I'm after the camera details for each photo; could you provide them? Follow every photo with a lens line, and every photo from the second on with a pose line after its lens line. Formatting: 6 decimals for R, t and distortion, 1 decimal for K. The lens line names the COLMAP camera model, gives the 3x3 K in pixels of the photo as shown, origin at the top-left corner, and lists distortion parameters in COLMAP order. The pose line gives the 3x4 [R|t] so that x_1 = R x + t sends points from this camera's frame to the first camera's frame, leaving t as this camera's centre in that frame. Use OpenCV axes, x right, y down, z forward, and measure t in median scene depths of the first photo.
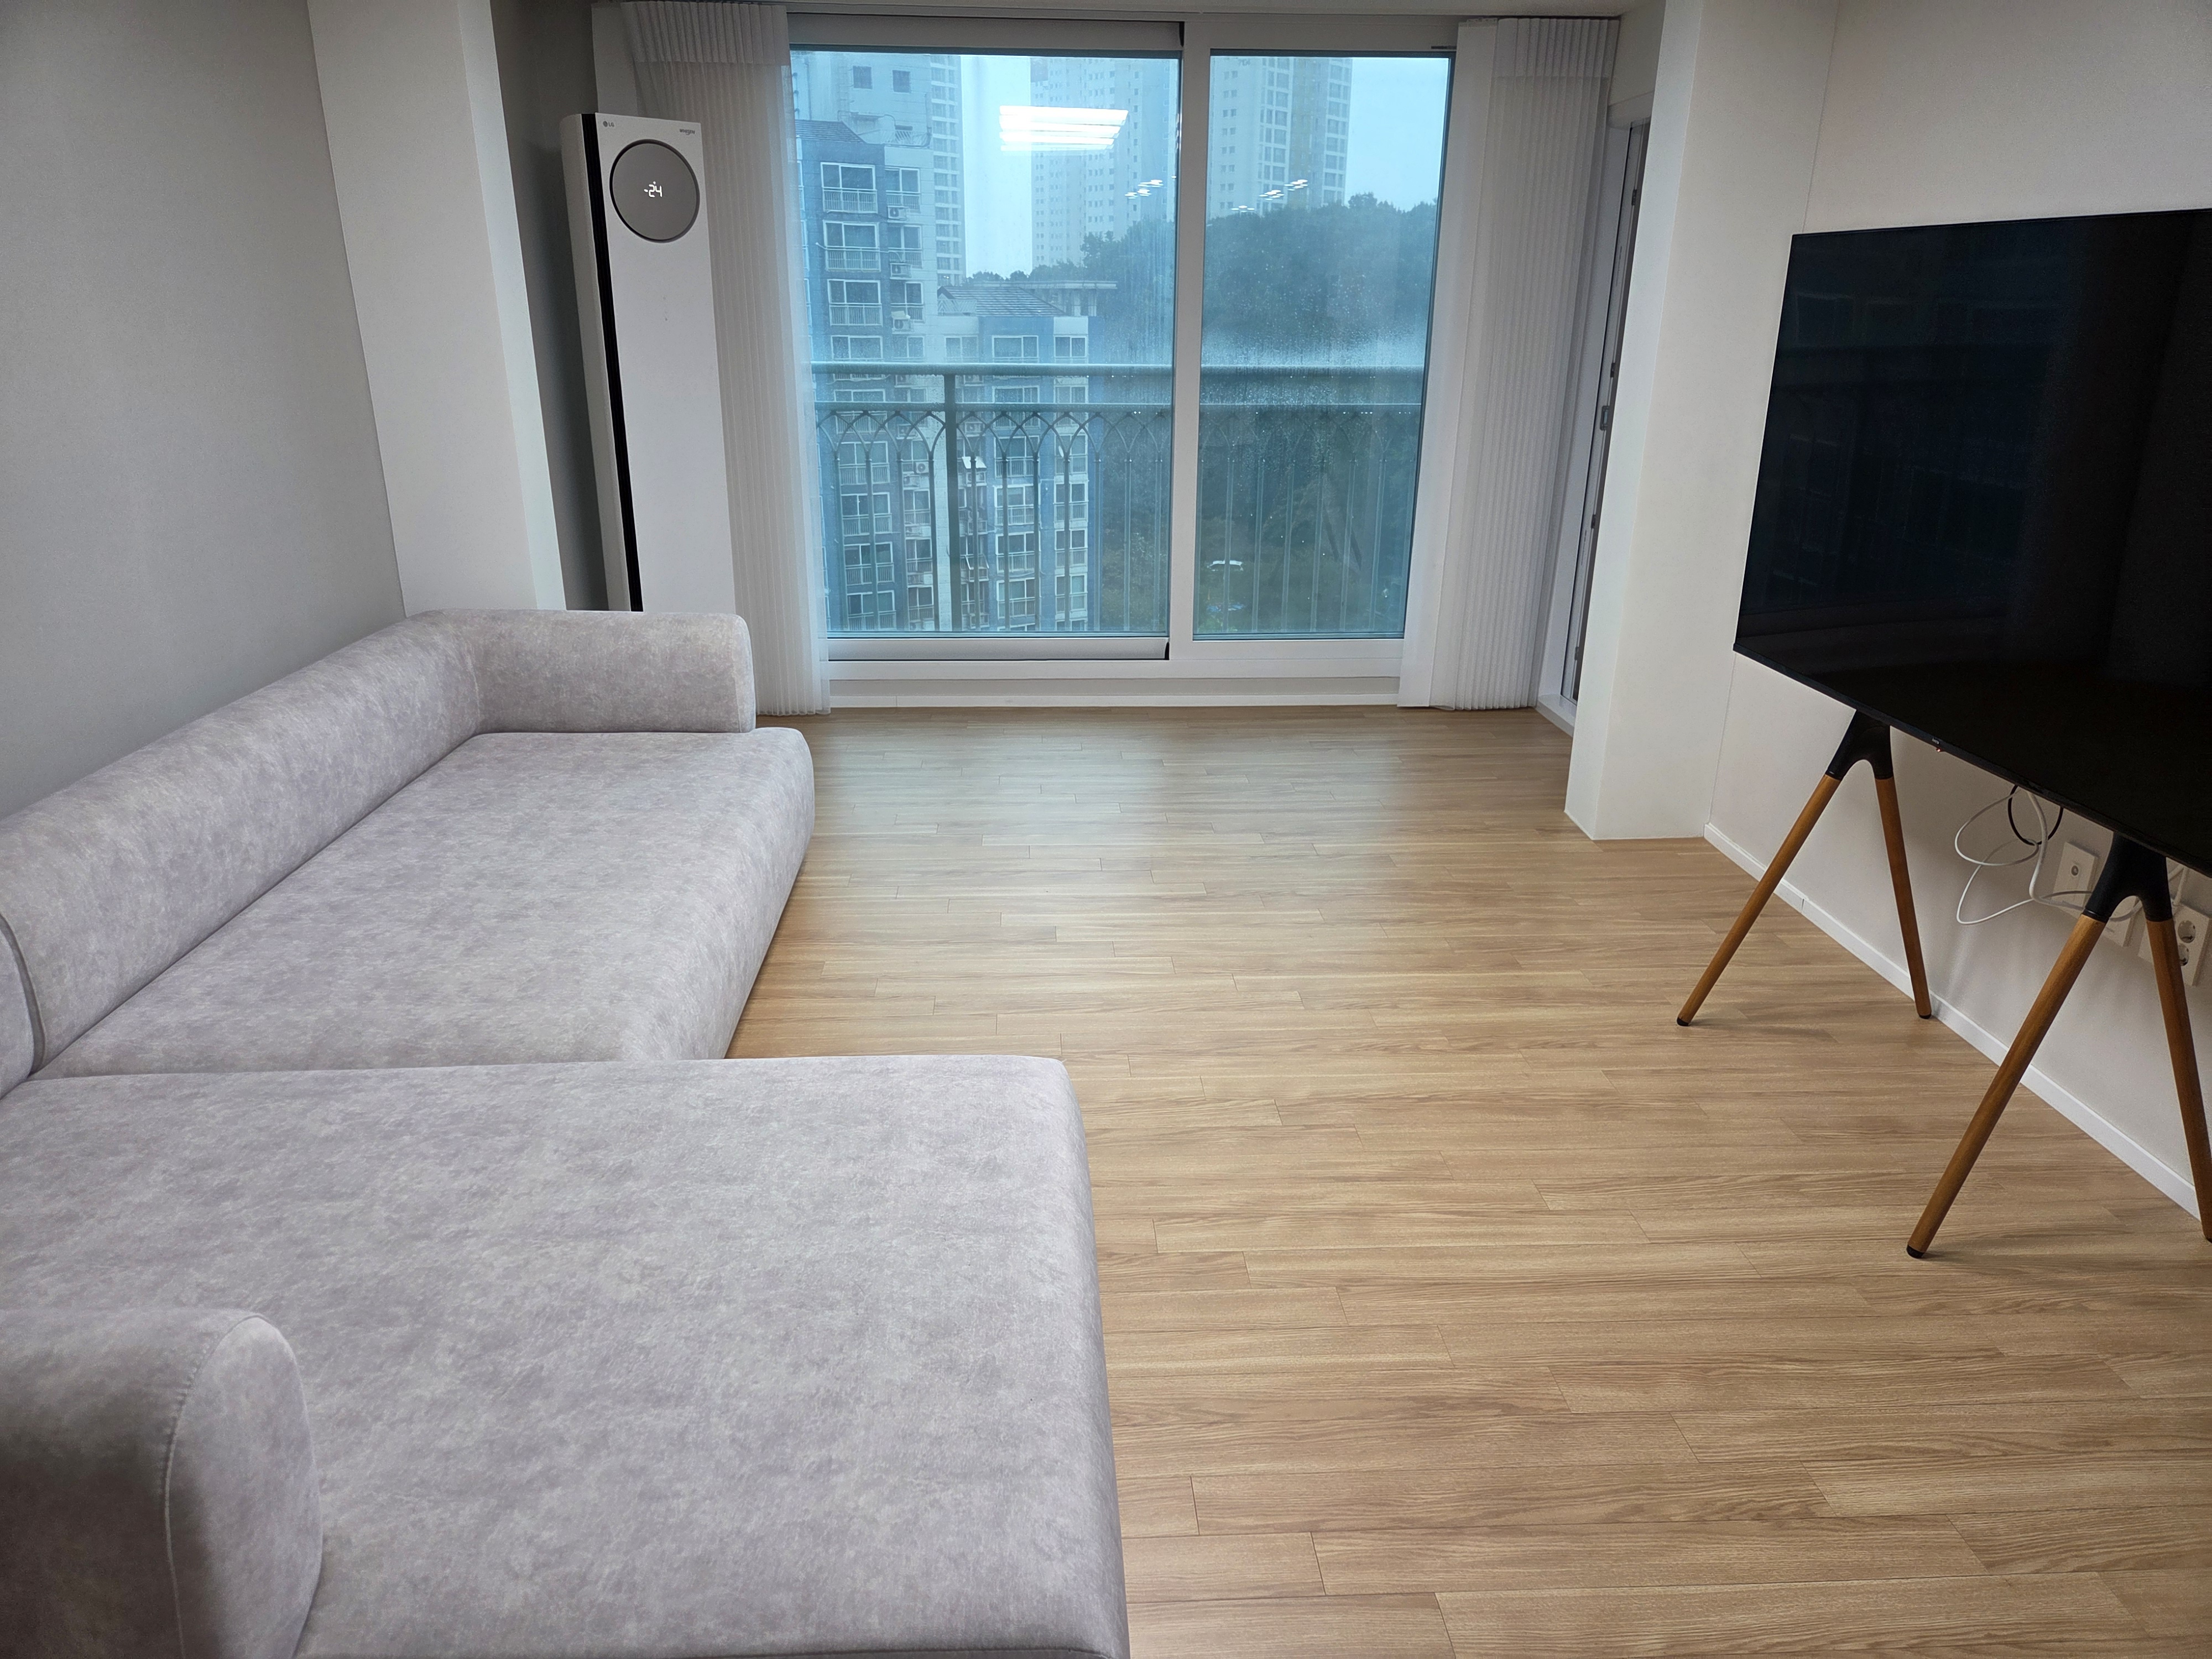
lens RADIAL K [[1473.3, 0, 1106.0], [0, 1473.3, 829.0], [0, 0, 1]] dist [0.055762, -0.044595]
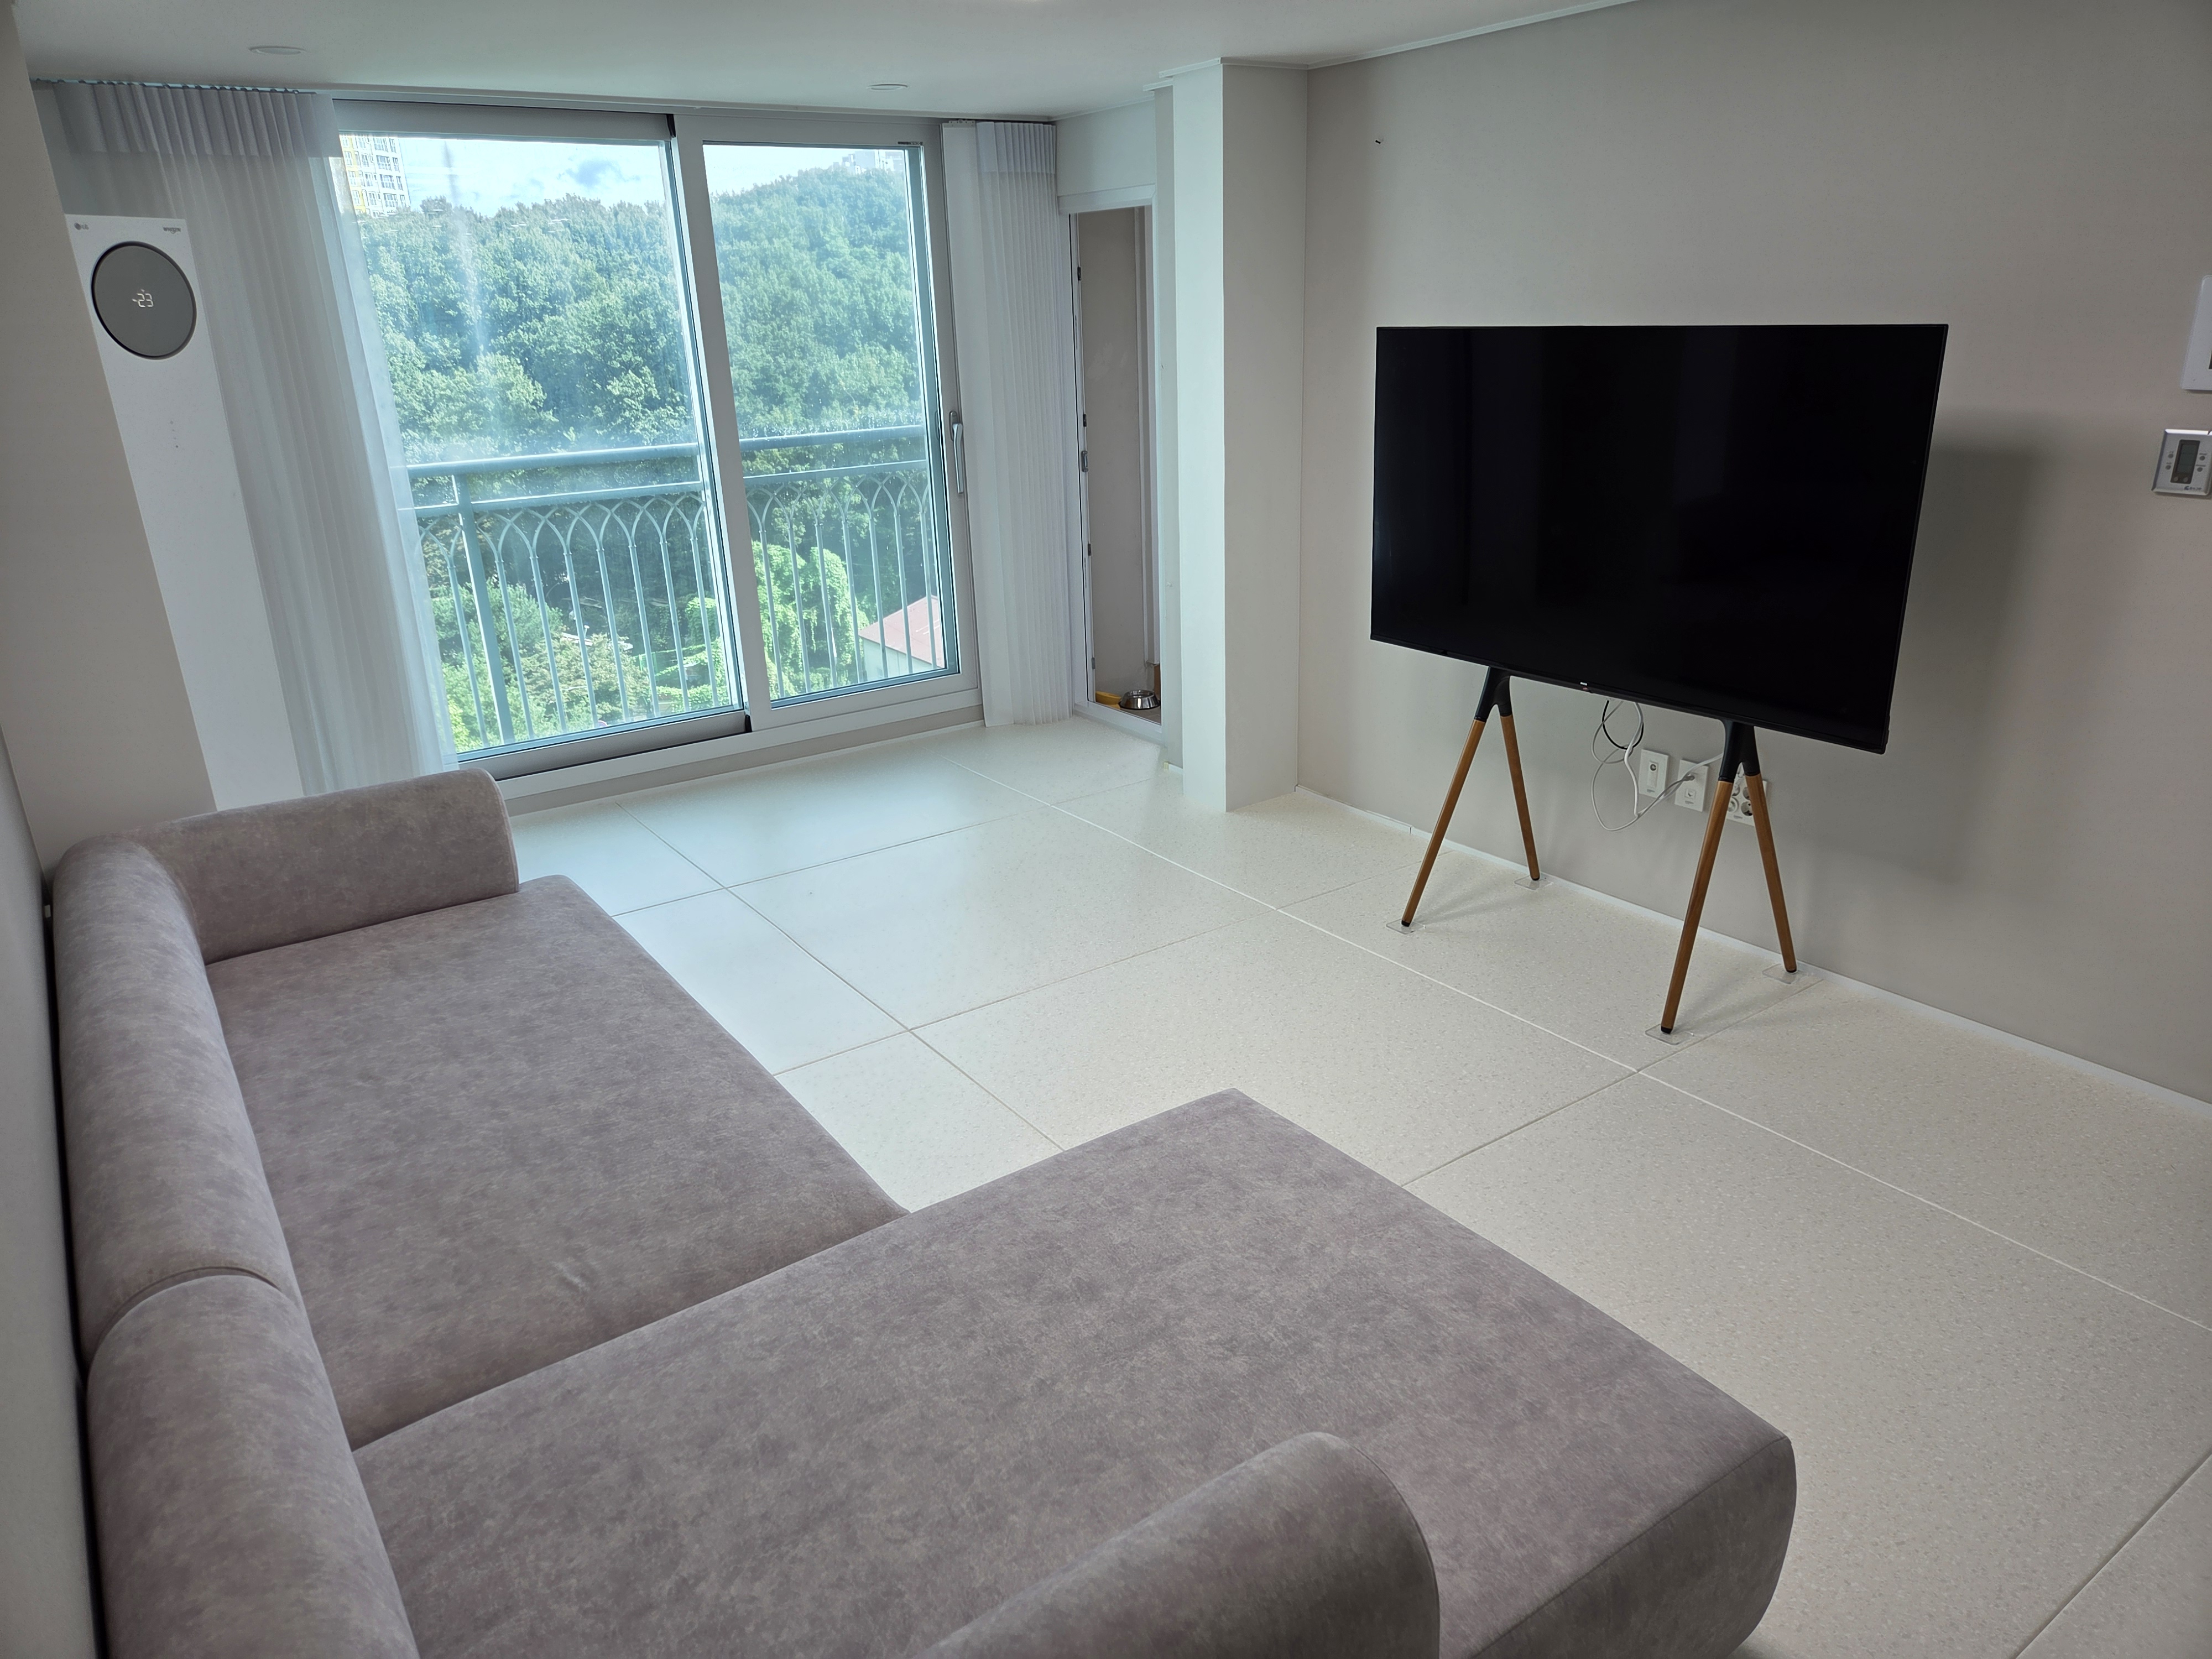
lens RADIAL K [[1473.3, 0, 1103.6], [0, 1473.3, 813.1], [0, 0, 1]] dist [0.055762, -0.044595]
pose [[0.849534, -0.208969, 0.484380, -0.539366], [0.215124, 0.975613, 0.043597, -0.107547], [-0.481678, 0.067165, 0.873771, 0.015318]]
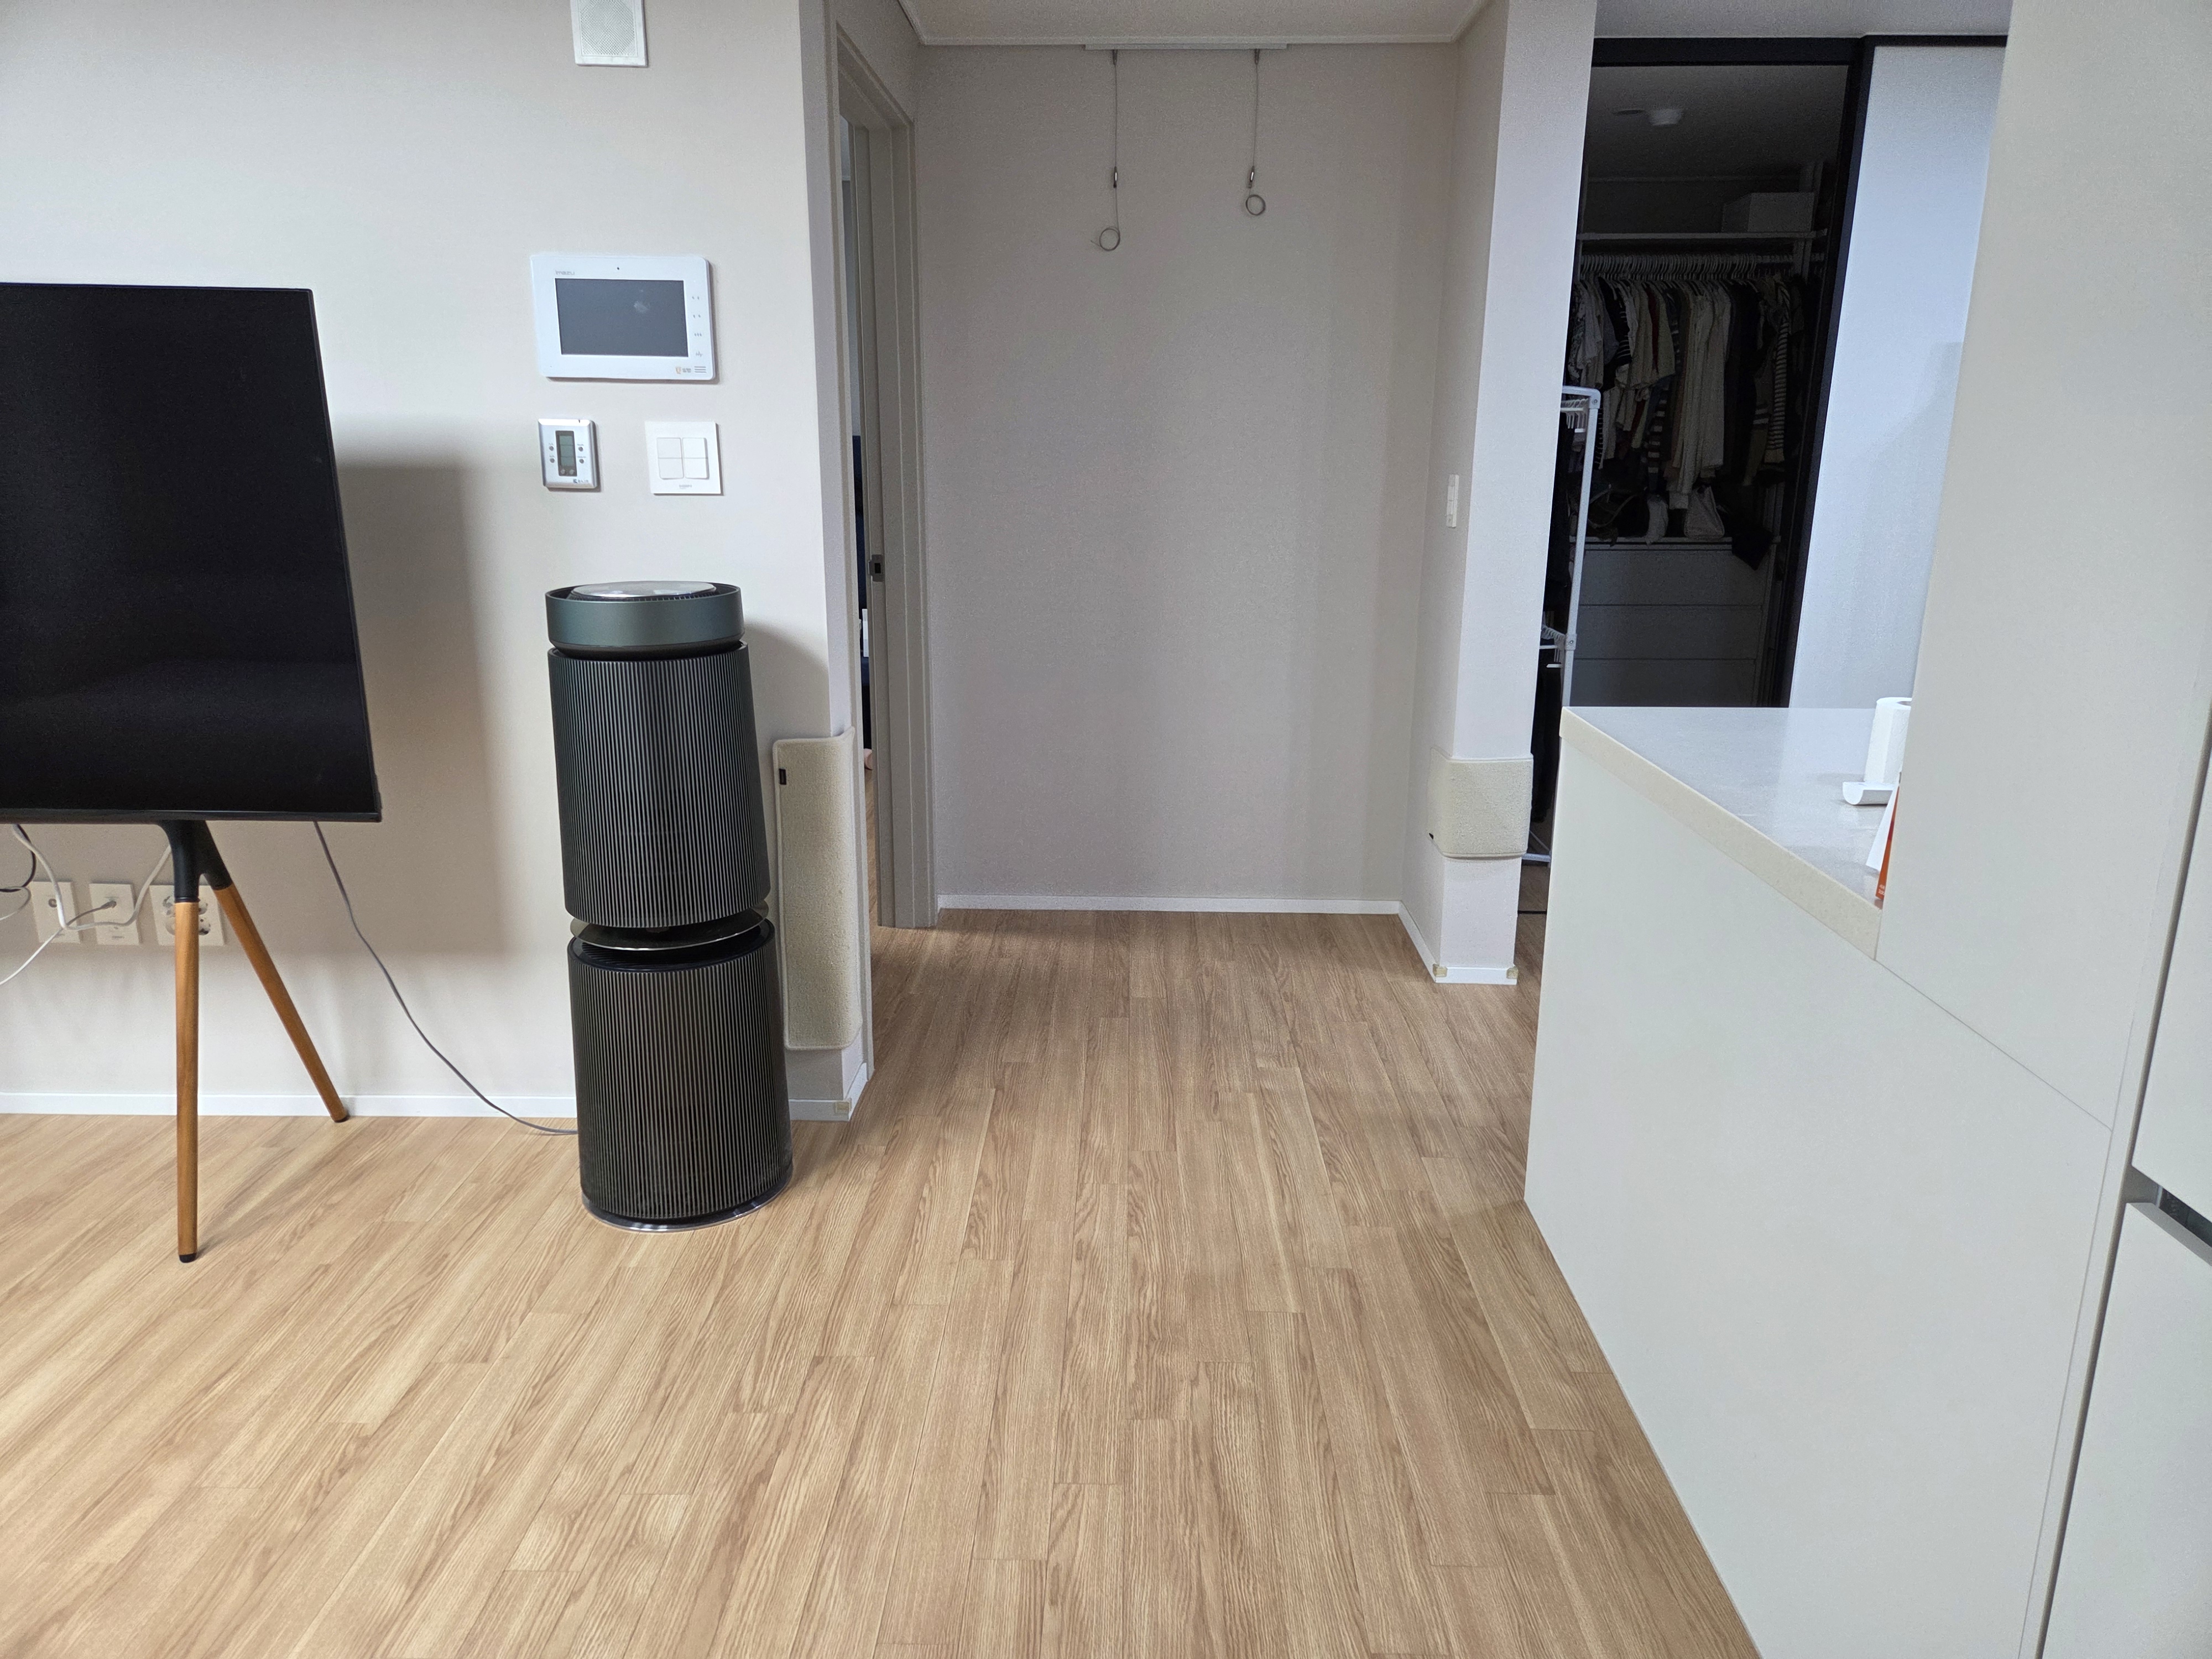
lens RADIAL K [[1473.3, 0, 1115.7], [0, 1473.3, 792.2], [0, 0, 1]] dist [0.055762, -0.044595]
pose [[0.071479, -0.244402, 0.967036, -0.312699], [0.328283, 0.921265, 0.208569, -0.019430], [-0.941871, 0.302553, 0.146085, 0.128679]]
